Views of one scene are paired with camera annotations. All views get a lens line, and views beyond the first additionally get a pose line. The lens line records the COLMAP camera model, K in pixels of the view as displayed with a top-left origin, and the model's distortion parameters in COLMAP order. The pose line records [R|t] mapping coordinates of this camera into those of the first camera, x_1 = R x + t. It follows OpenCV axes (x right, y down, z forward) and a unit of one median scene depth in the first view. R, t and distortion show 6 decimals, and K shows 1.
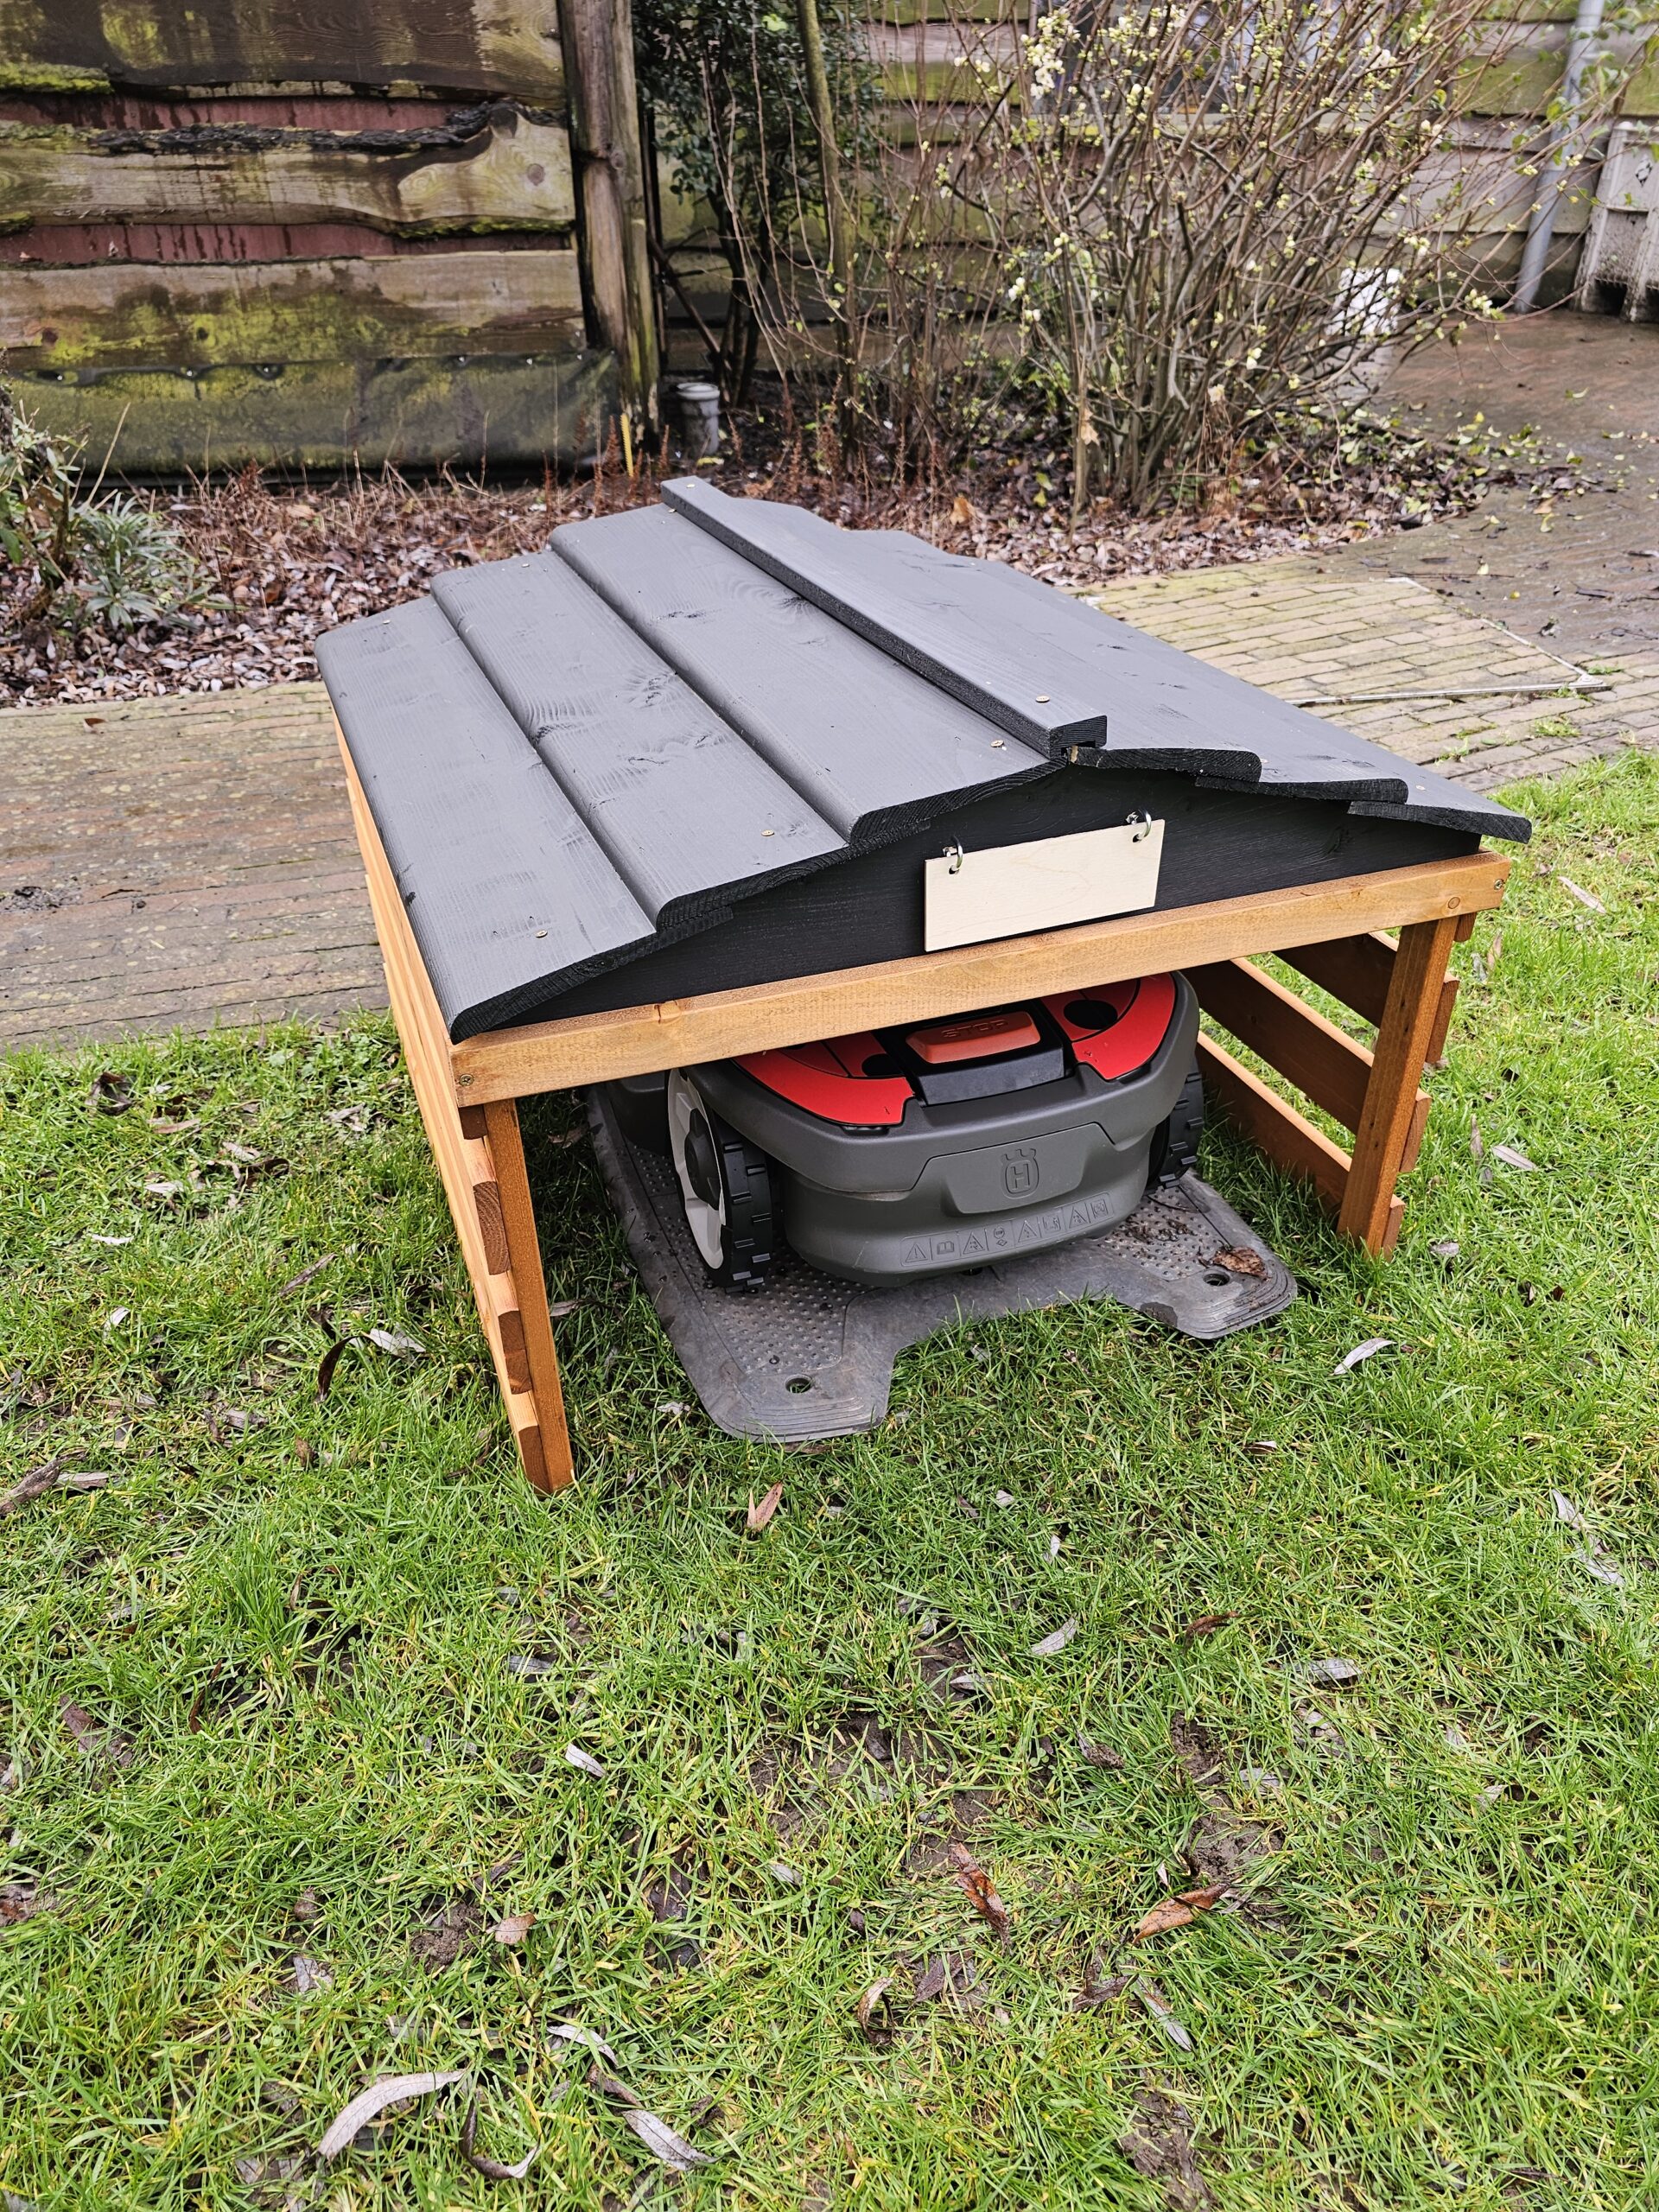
lens RADIAL K [[1480.8, 0, 847.5], [0, 1480.8, 1103.2], [0, 0, 1]] dist [0.034008, -0.023071]
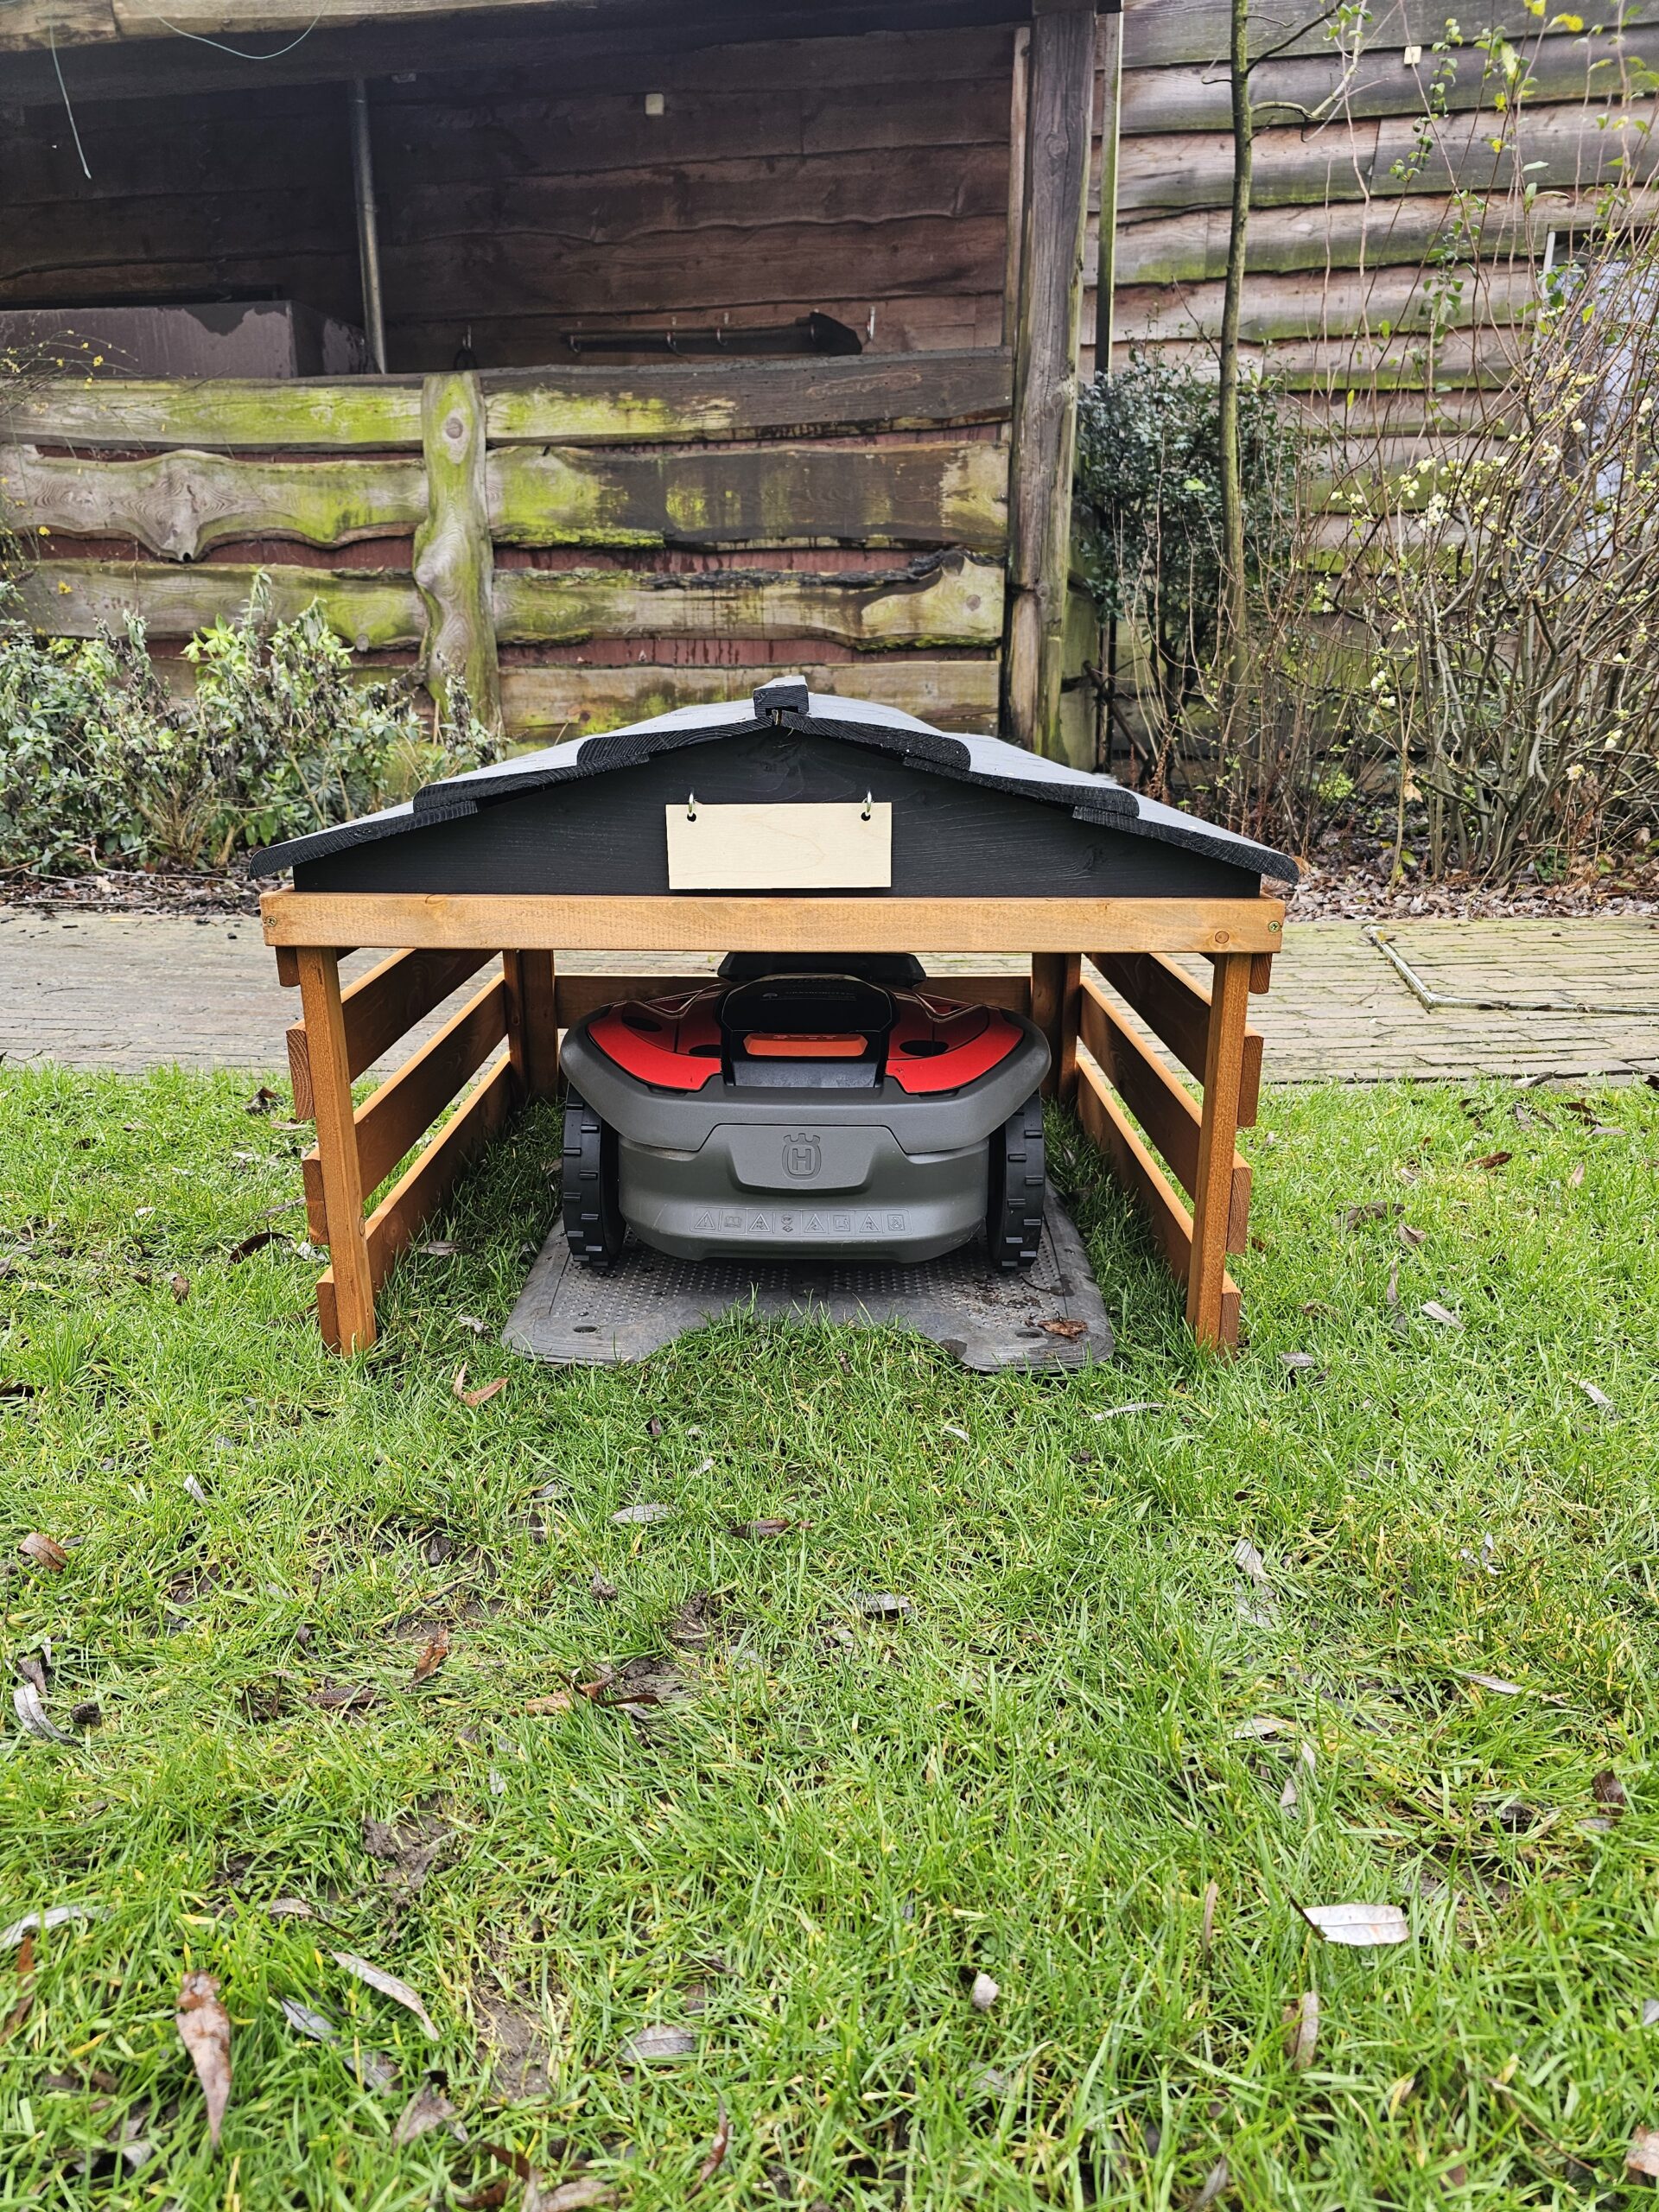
lens RADIAL K [[1480.8, 0, 819.6], [0, 1480.8, 1115.5], [0, 0, 1]] dist [0.034008, -0.023071]
pose [[0.930207, 0.111547, -0.349674, 0.143439], [-0.203149, 0.949935, -0.237388, 0.077667], [0.305688, 0.291856, 0.906297, 0.006868]]
